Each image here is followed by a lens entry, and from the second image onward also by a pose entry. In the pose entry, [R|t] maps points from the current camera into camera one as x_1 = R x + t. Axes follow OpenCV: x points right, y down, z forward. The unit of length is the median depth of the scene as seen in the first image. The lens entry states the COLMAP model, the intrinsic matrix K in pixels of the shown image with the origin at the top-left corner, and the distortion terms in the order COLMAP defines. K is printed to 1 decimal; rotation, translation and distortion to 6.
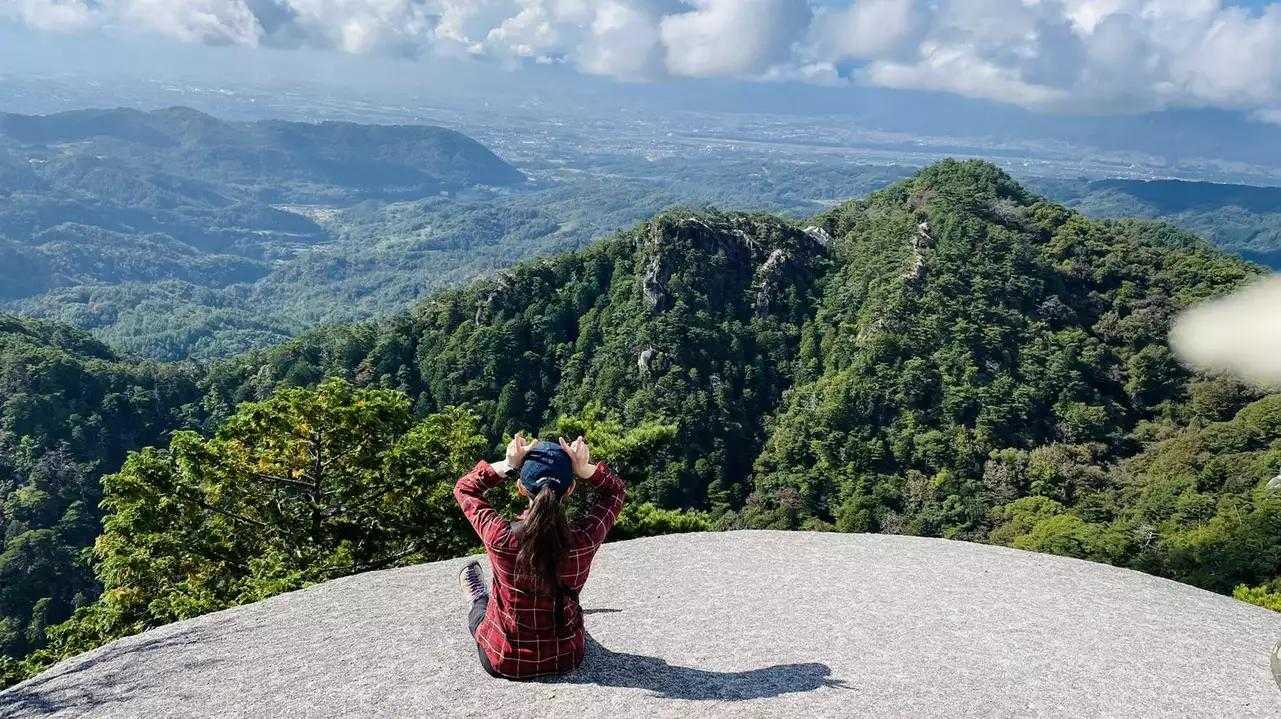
lens RADIAL K [[1009.4, 0, 629.8], [0, 1009.4, 346.1], [0, 0, 1]] dist [0.075441, -0.027801]
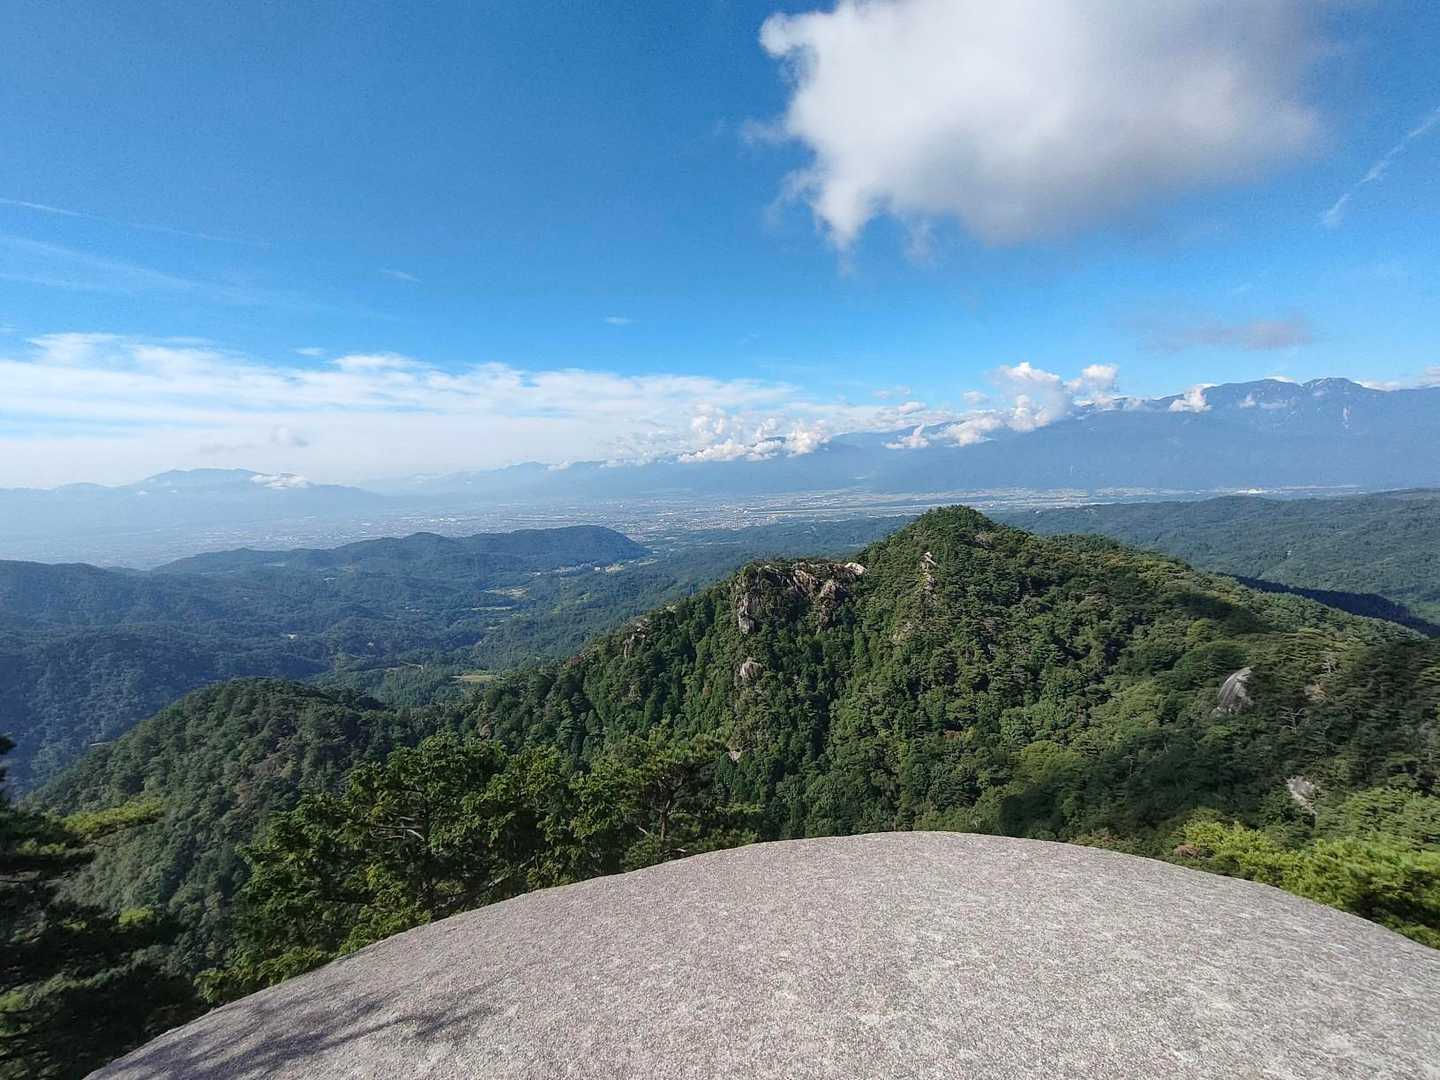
lens RADIAL K [[1128.0, 0, 720.2], [0, 1128.0, 551.4], [0, 0, 1]] dist [0.075629, -0.006510]
pose [[0.993357, -0.111448, 0.028667, -0.046157], [0.114470, 0.982511, -0.146865, 0.078367], [-0.011798, 0.149171, 0.988741, -0.572527]]
